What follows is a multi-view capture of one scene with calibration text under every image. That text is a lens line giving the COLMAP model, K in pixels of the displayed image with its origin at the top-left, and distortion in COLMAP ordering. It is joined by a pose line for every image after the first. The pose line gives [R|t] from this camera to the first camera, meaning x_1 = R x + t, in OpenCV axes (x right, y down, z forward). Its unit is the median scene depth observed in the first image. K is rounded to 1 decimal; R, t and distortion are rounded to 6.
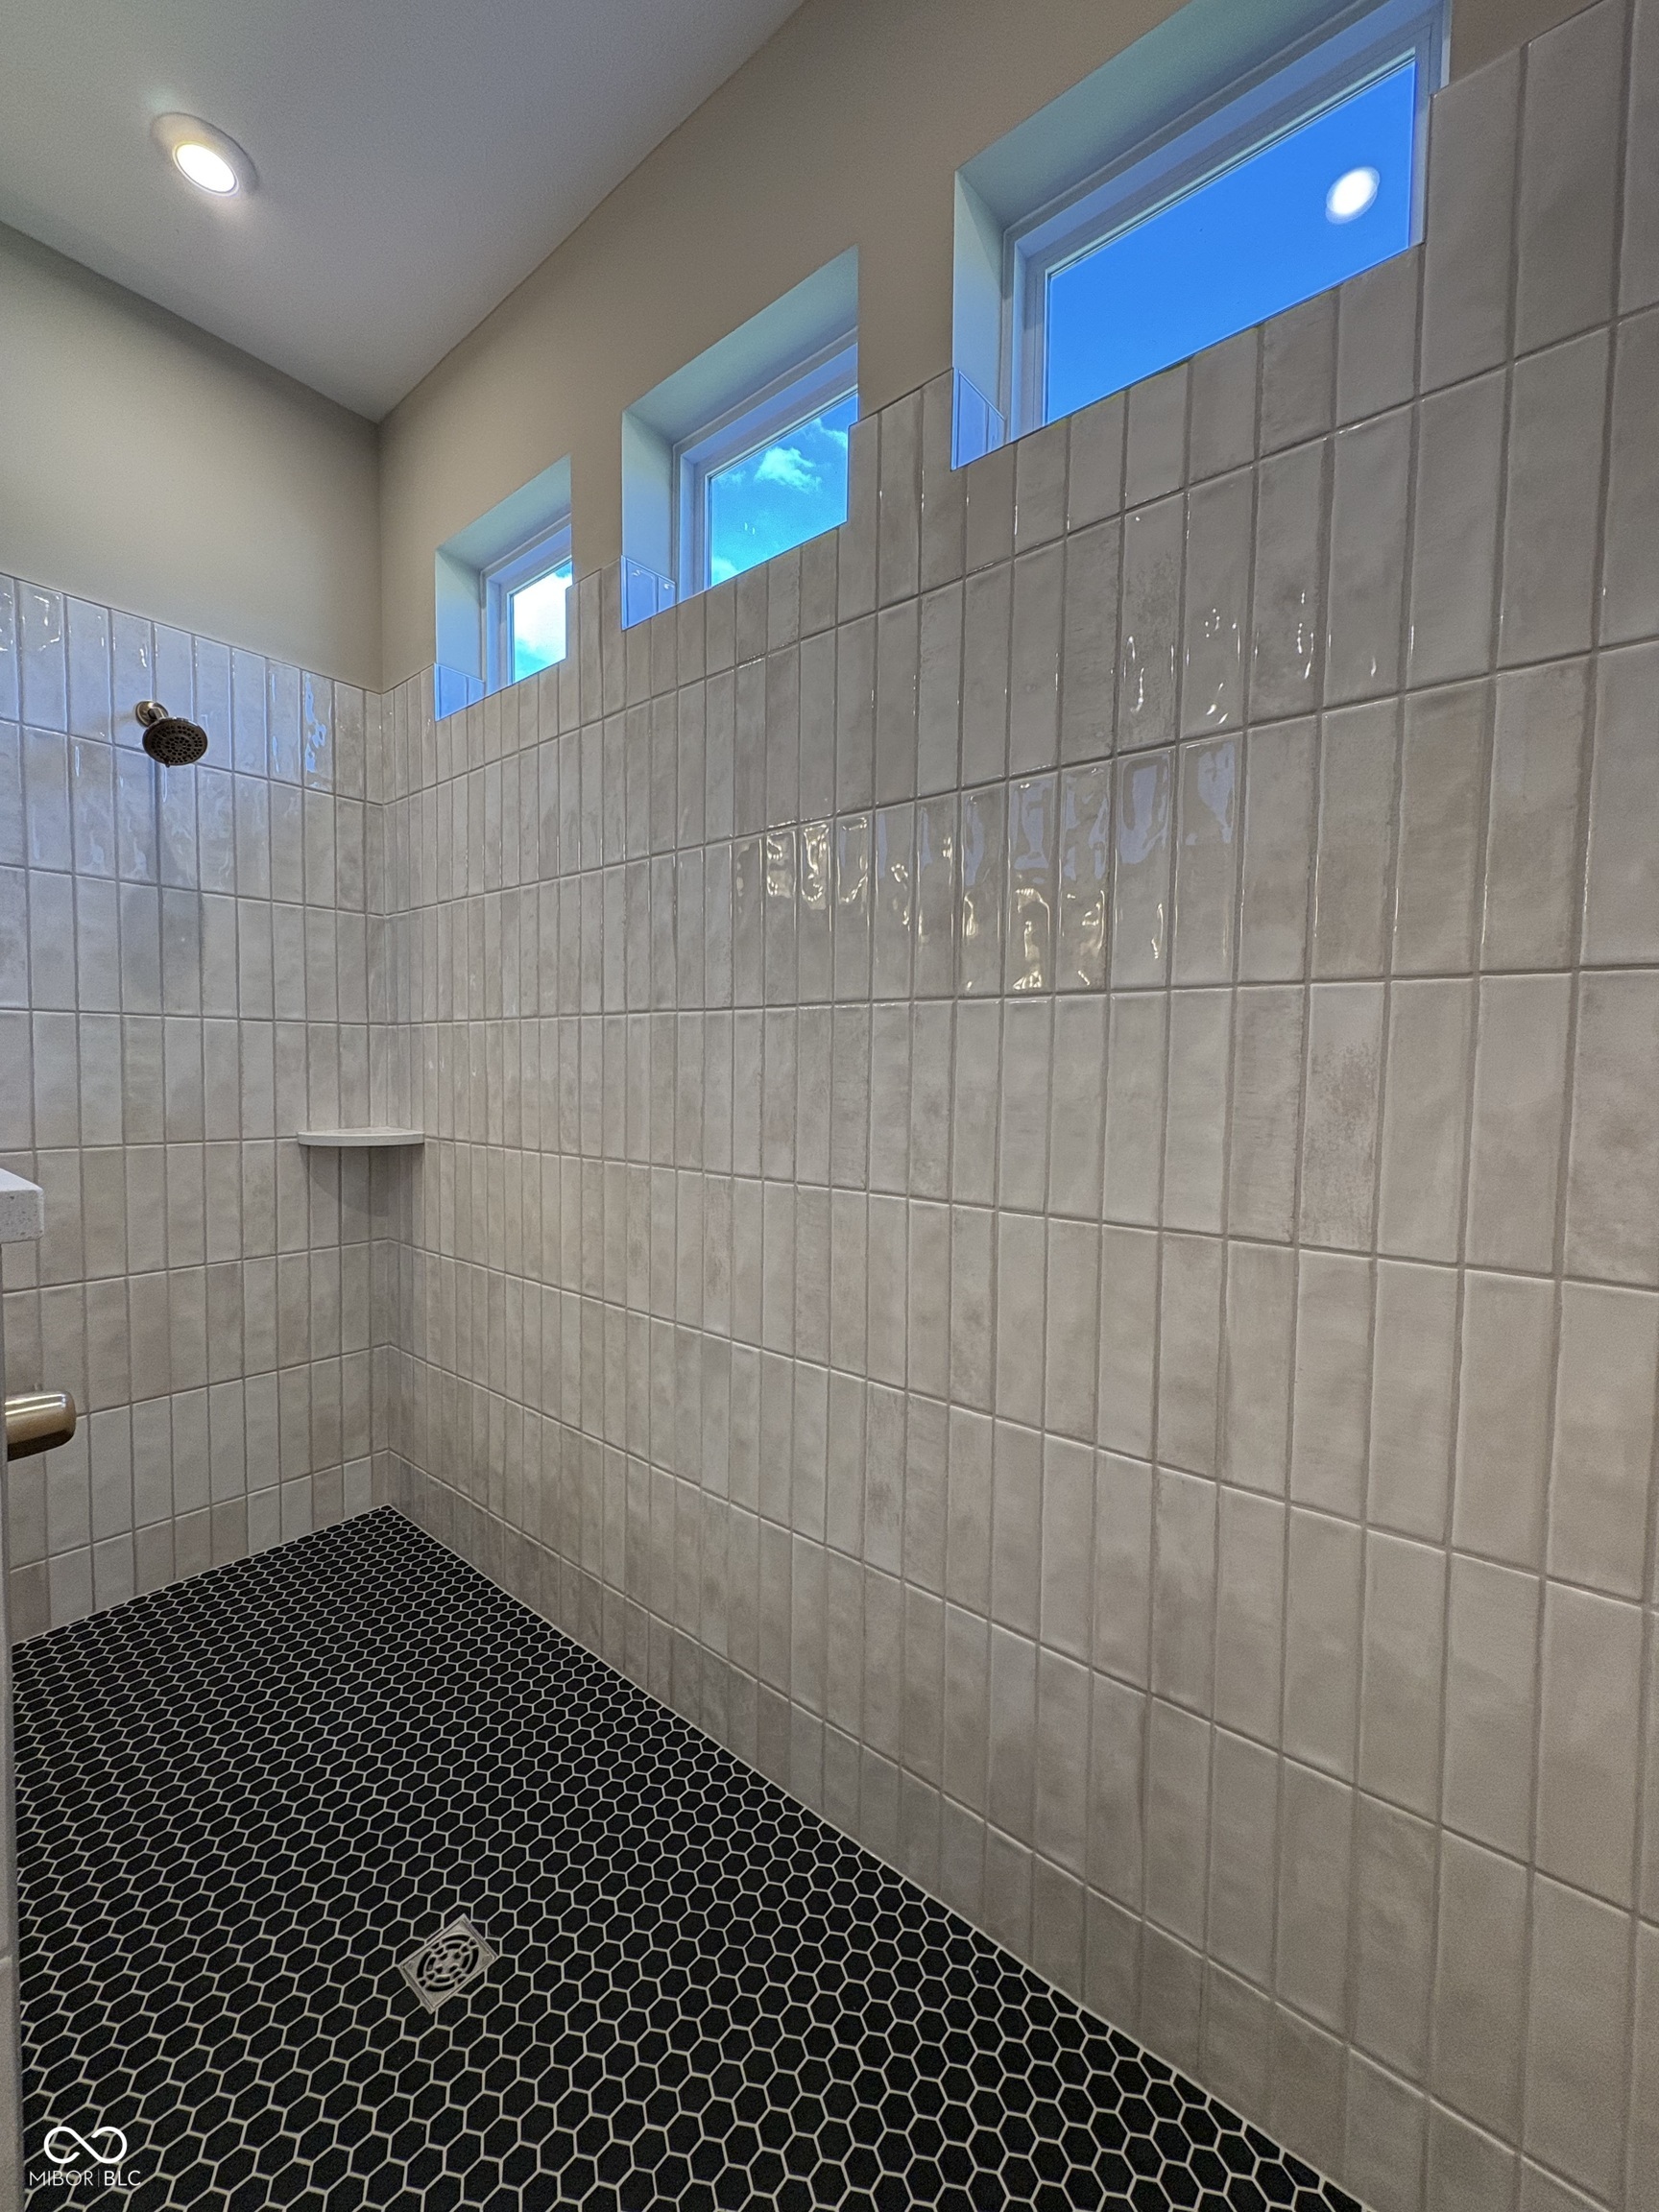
lens RADIAL K [[885.7, 0, 829.5], [0, 885.7, 1106.0], [0, 0, 1]] dist [0.000126, 0.000255]
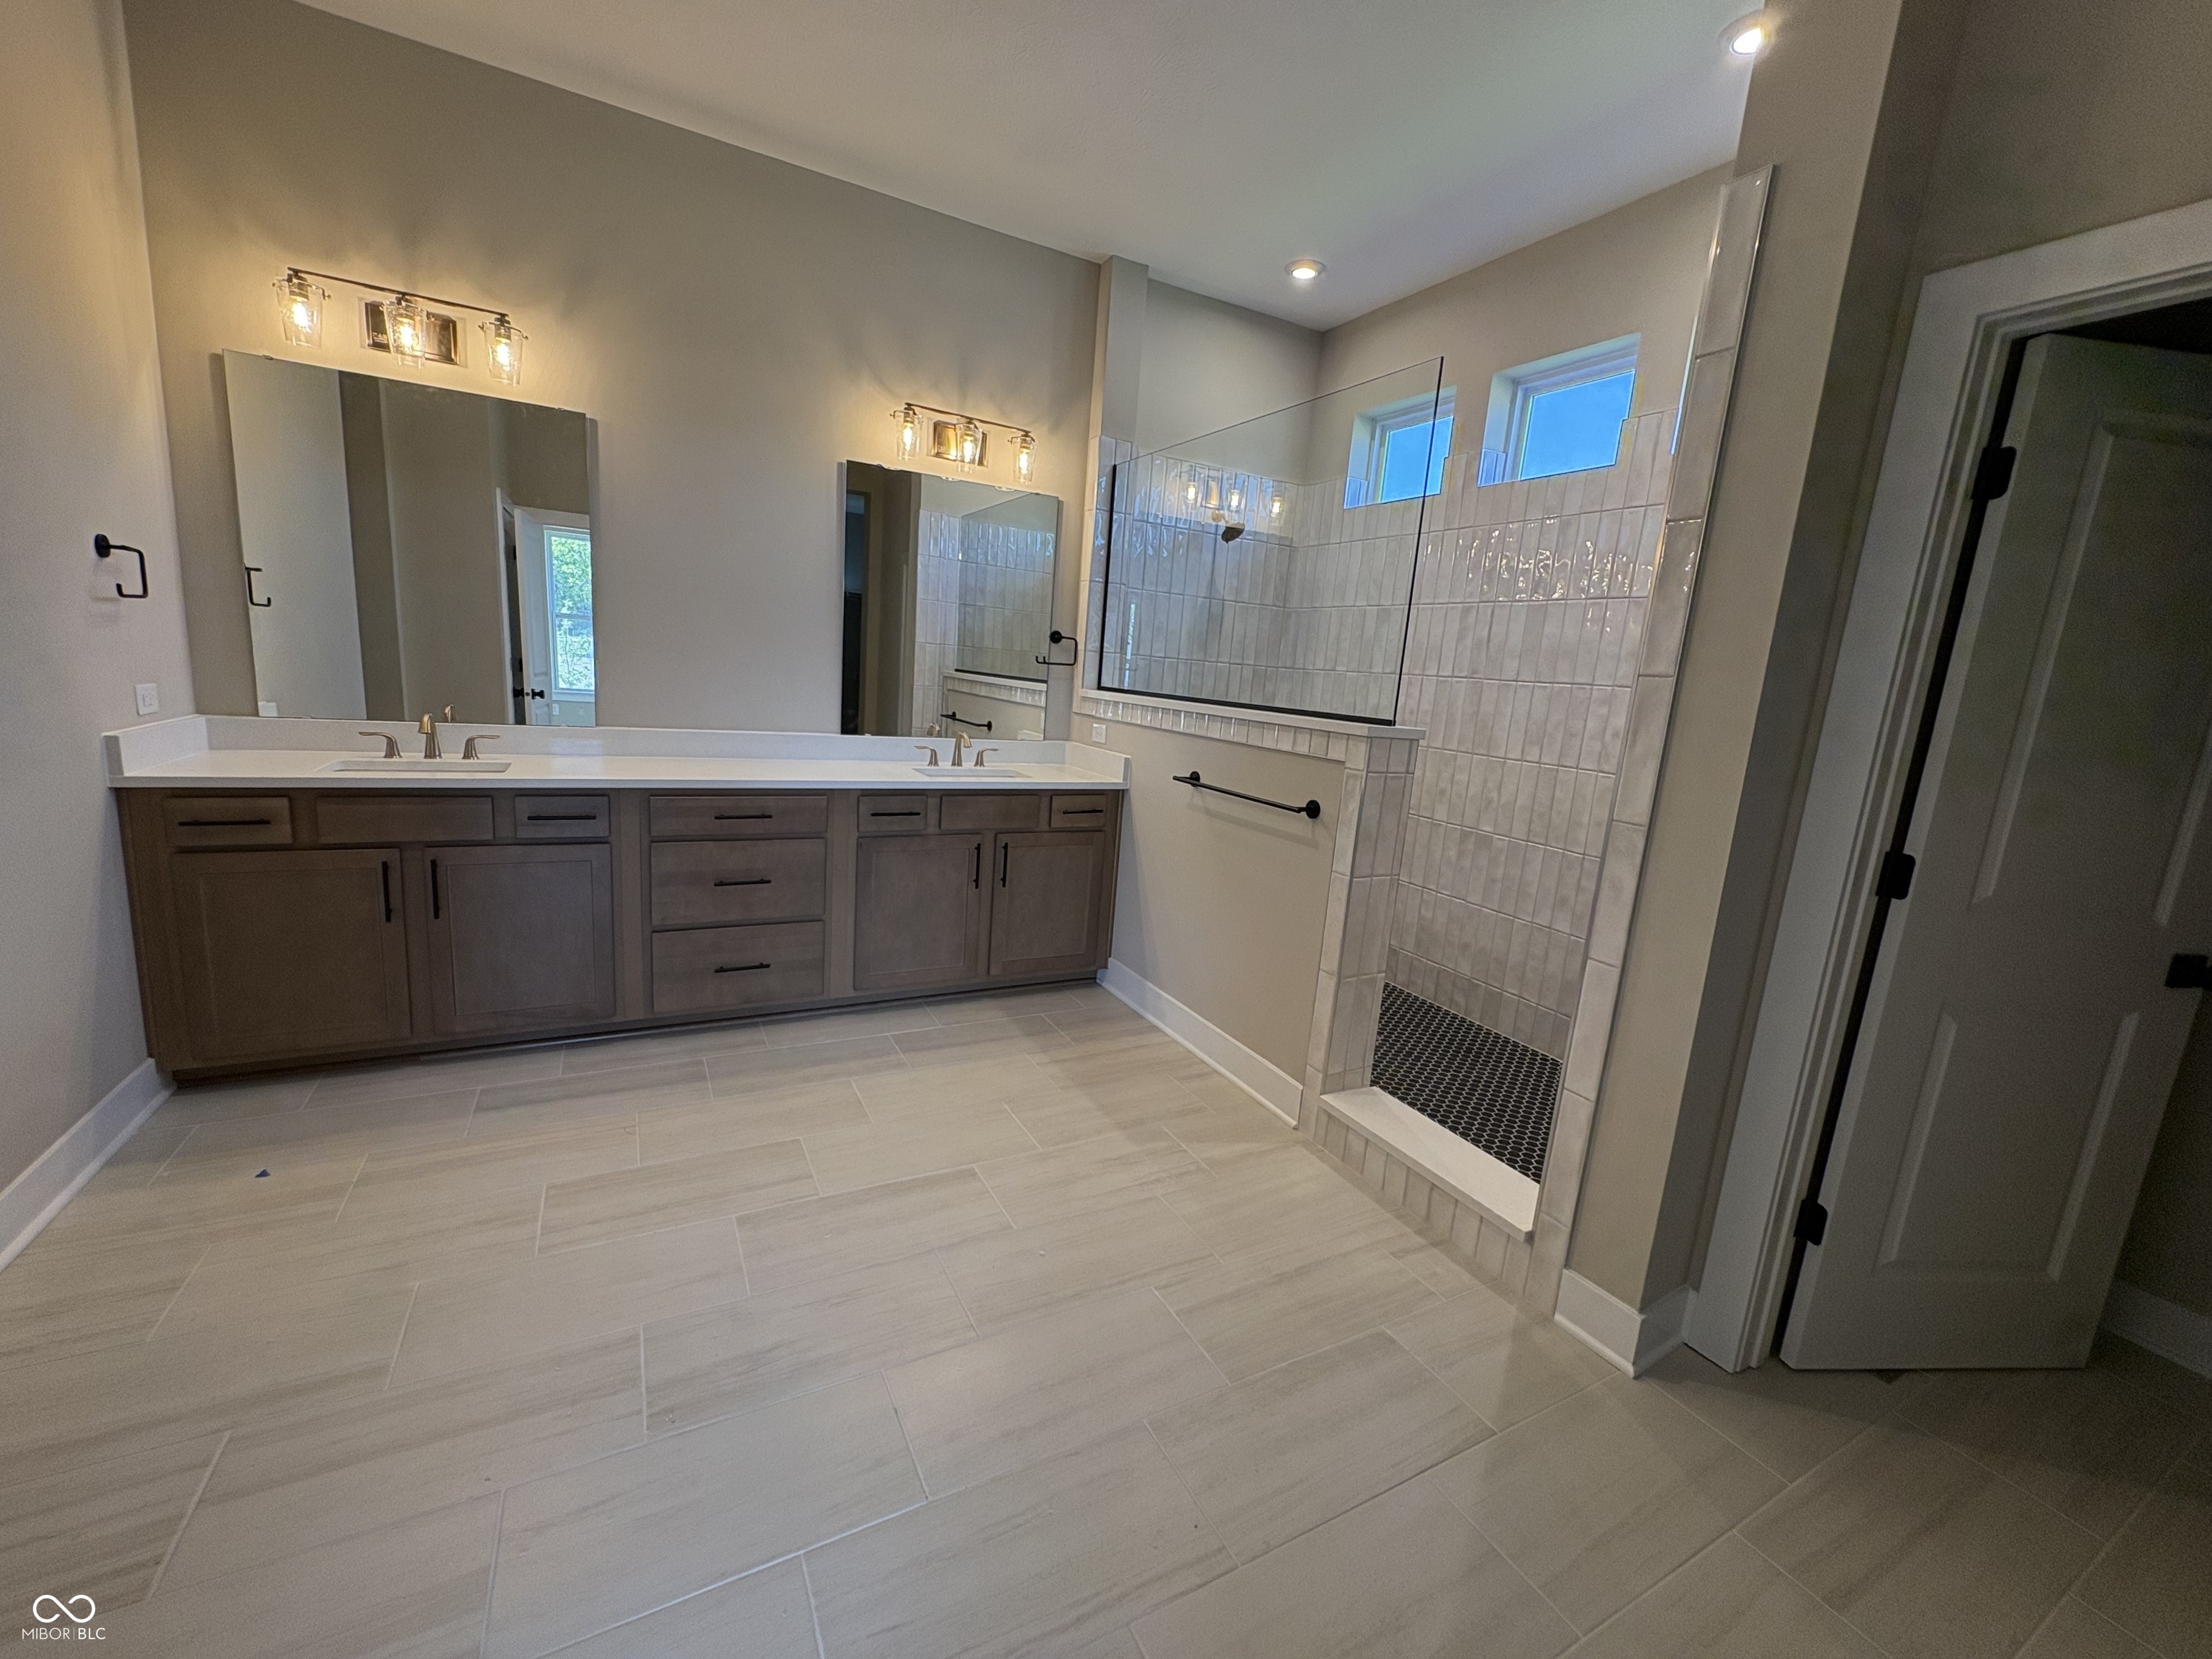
lens RADIAL K [[885.7, 0, 1106.0], [0, 885.7, 829.5], [0, 0, 1]] dist [0.000126, 0.000255]
pose [[0.923454, 0.125101, -0.362743, -0.215291], [-0.081285, 0.987683, 0.133695, 0.040854], [0.375001, -0.093975, 0.922249, -1.458913]]
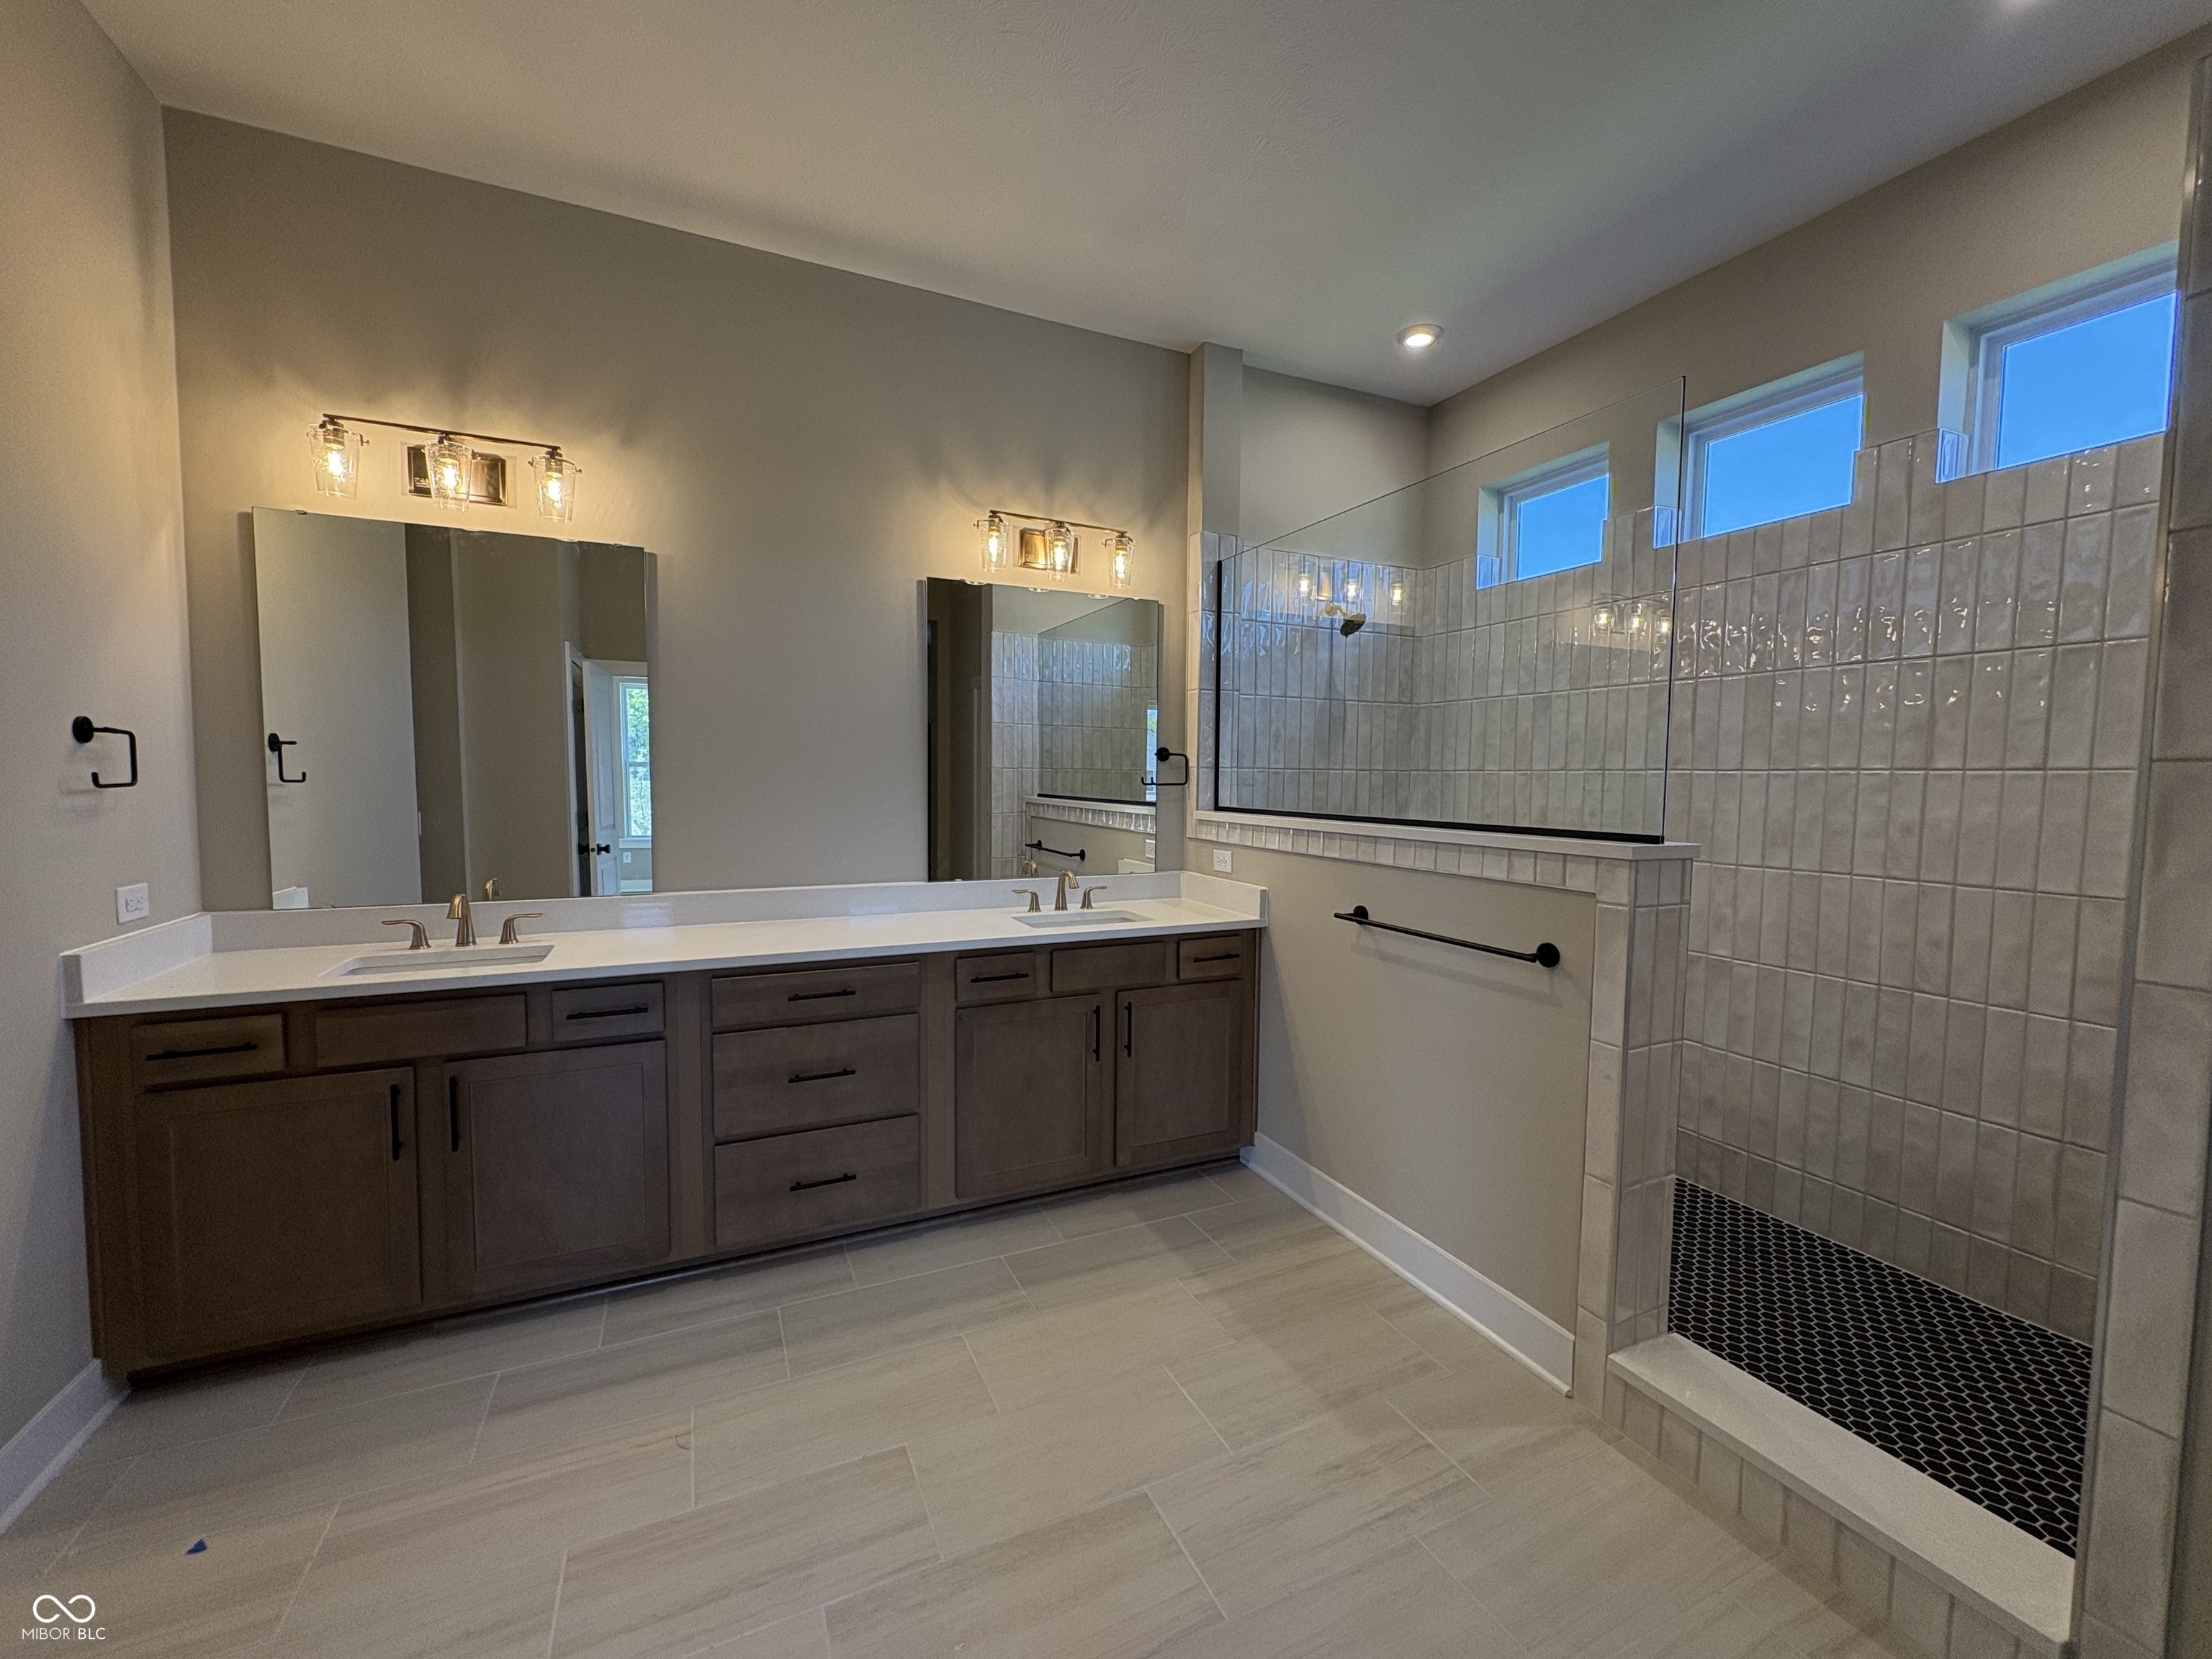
lens RADIAL K [[885.7, 0, 1106.0], [0, 885.7, 829.5], [0, 0, 1]] dist [0.000126, 0.000255]
pose [[0.901301, 0.023004, -0.432582, -0.506666], [-0.018059, 0.999716, 0.015536, 0.003031], [0.432816, -0.006191, 0.901461, -1.185014]]
